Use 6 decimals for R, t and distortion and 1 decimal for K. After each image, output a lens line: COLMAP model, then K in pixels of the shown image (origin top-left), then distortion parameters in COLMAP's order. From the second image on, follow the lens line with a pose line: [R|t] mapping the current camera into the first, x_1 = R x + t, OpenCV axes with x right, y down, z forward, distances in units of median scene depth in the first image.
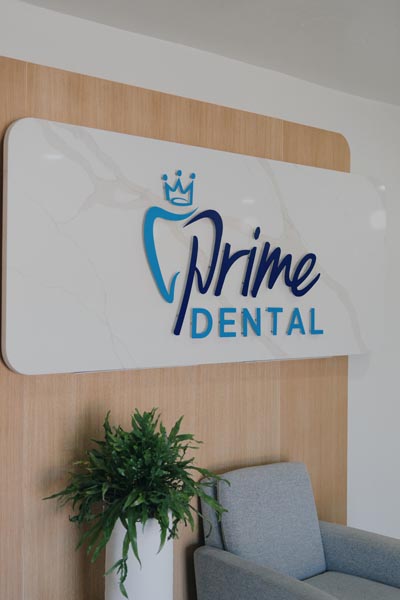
lens RADIAL K [[814.8, 0, 200.1], [0, 814.8, 301.9], [0, 0, 1]] dist [0.016680, 0.000000]
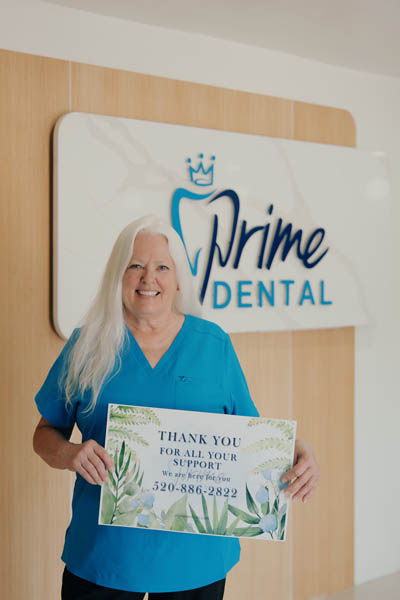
lens RADIAL K [[1027.4, 0, 198.9], [0, 1027.4, 298.8], [0, 0, 1]] dist [-0.059949, 0.000000]
pose [[0.999258, -0.008637, 0.037546, -0.076197], [0.007738, 0.999682, 0.024006, -0.001398], [-0.037741, -0.023698, 0.999007, -0.340186]]
